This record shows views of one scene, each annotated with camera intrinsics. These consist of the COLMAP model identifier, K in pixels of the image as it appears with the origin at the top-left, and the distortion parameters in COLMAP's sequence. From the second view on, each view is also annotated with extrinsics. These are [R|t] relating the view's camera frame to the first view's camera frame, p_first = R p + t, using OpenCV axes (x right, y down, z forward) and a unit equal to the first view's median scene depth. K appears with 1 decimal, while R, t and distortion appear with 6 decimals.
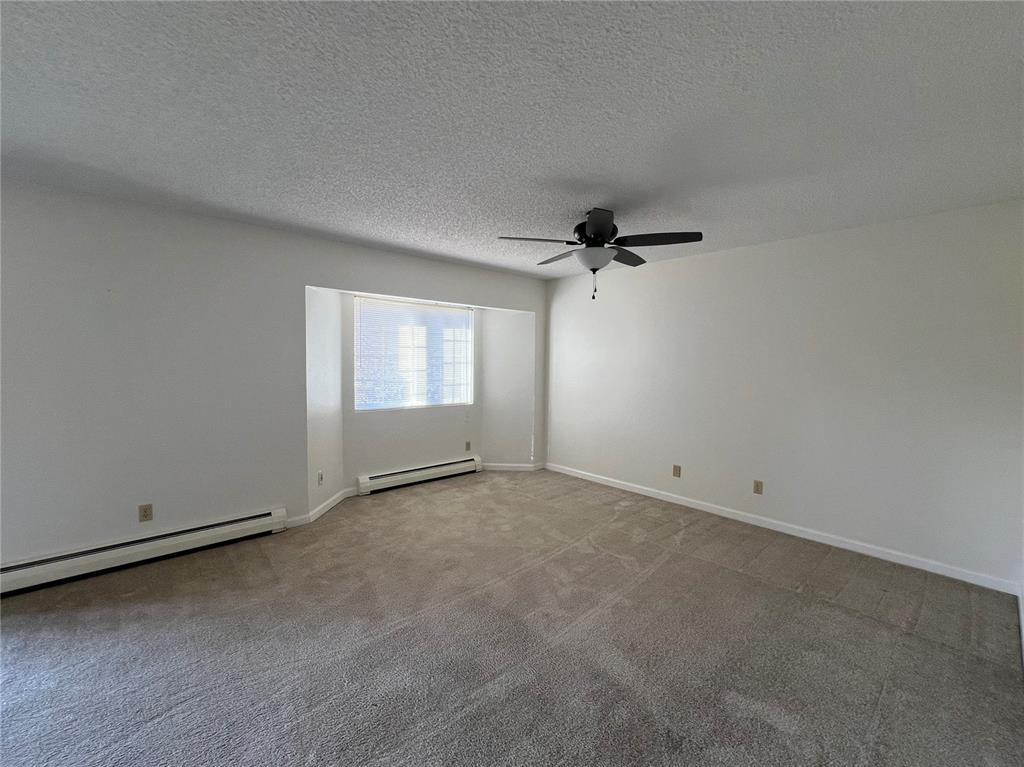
lens RADIAL K [[434.7, 0, 508.1], [0, 434.7, 381.3], [0, 0, 1]] dist [-0.000713, -0.000036]
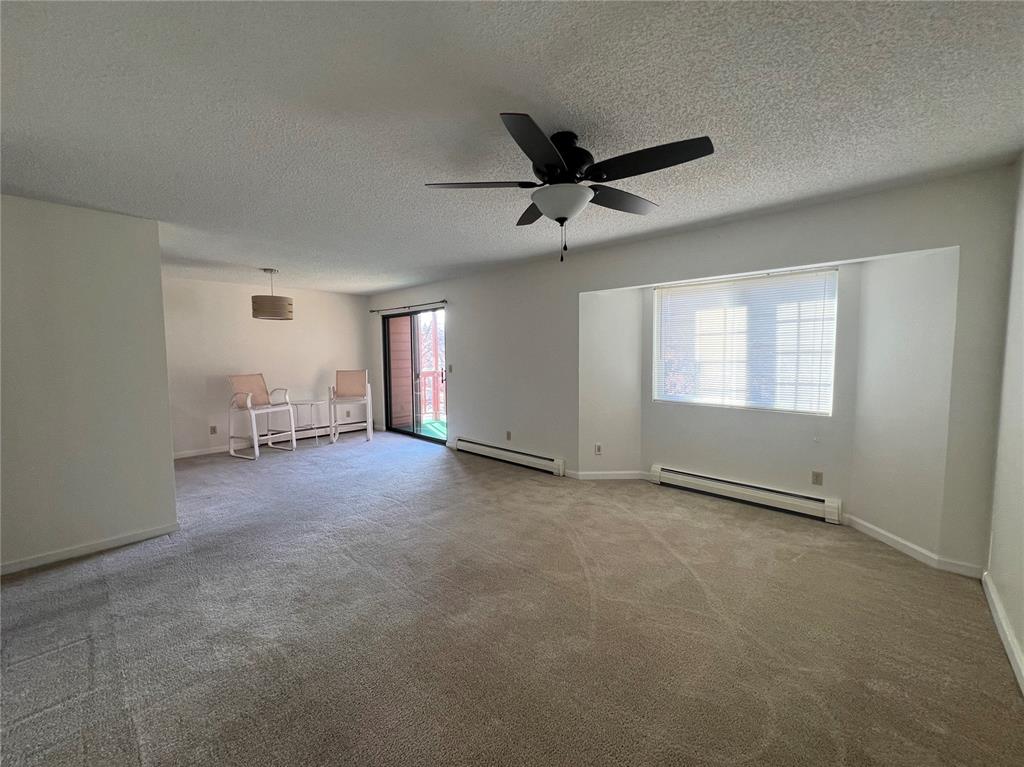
lens RADIAL K [[413.3, 0, 510.2], [0, 413.3, 374.8], [0, 0, 1]] dist [-0.003274, -0.000420]
pose [[0.066315, 0.041932, -0.996917, 0.619939], [-0.042176, 0.998341, 0.039187, -0.015456], [0.996907, 0.039448, 0.067973, 0.606979]]
